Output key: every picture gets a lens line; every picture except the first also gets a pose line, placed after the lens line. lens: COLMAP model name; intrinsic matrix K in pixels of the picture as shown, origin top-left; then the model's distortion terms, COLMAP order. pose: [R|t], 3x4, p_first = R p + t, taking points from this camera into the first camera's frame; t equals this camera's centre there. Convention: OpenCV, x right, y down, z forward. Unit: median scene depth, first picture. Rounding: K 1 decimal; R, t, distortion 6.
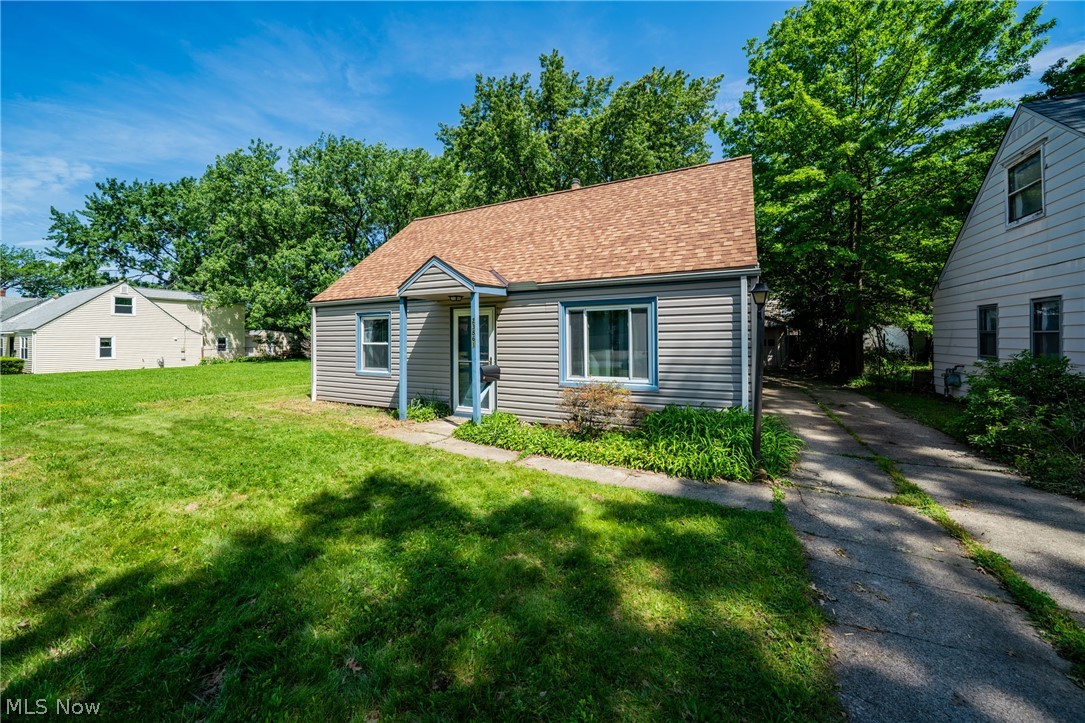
lens RADIAL K [[379.0, 0, 524.9], [0, 379.0, 344.7], [0, 0, 1]] dist [-0.015640, 0.000565]
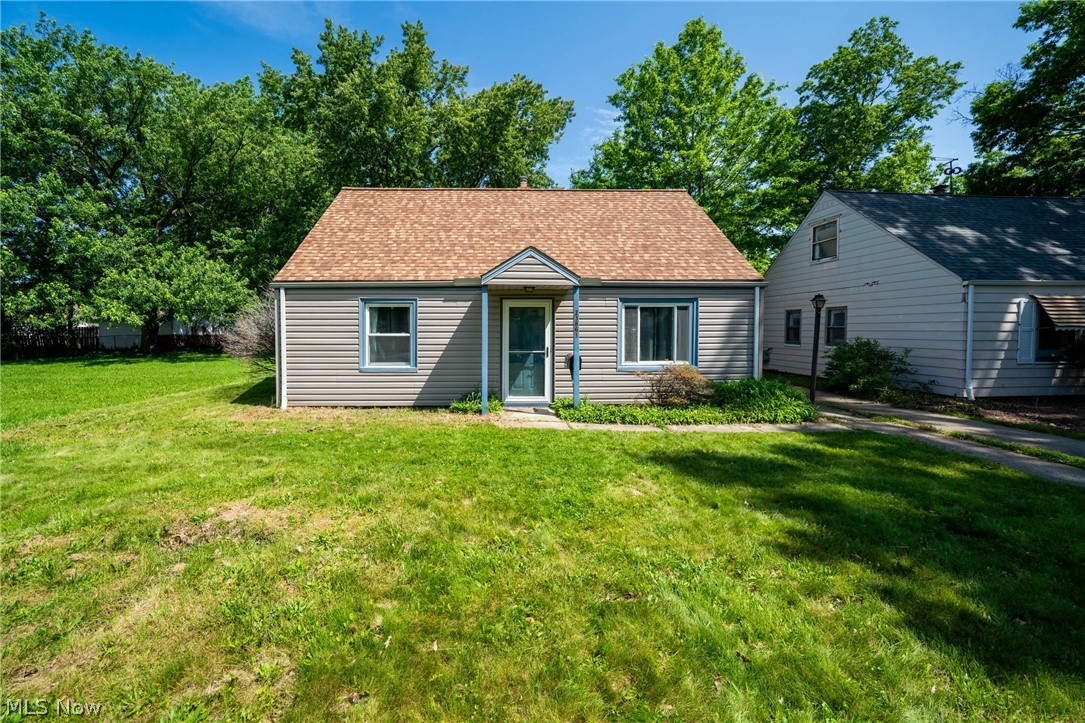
lens RADIAL K [[379.0, 0, 520.6], [0, 379.0, 352.6], [0, 0, 1]] dist [-0.015640, 0.000565]
pose [[0.886308, -0.024186, 0.462464, -0.639294], [0.003869, 0.998987, 0.044829, 0.000768], [-0.463080, -0.037943, 0.885504, 0.101177]]
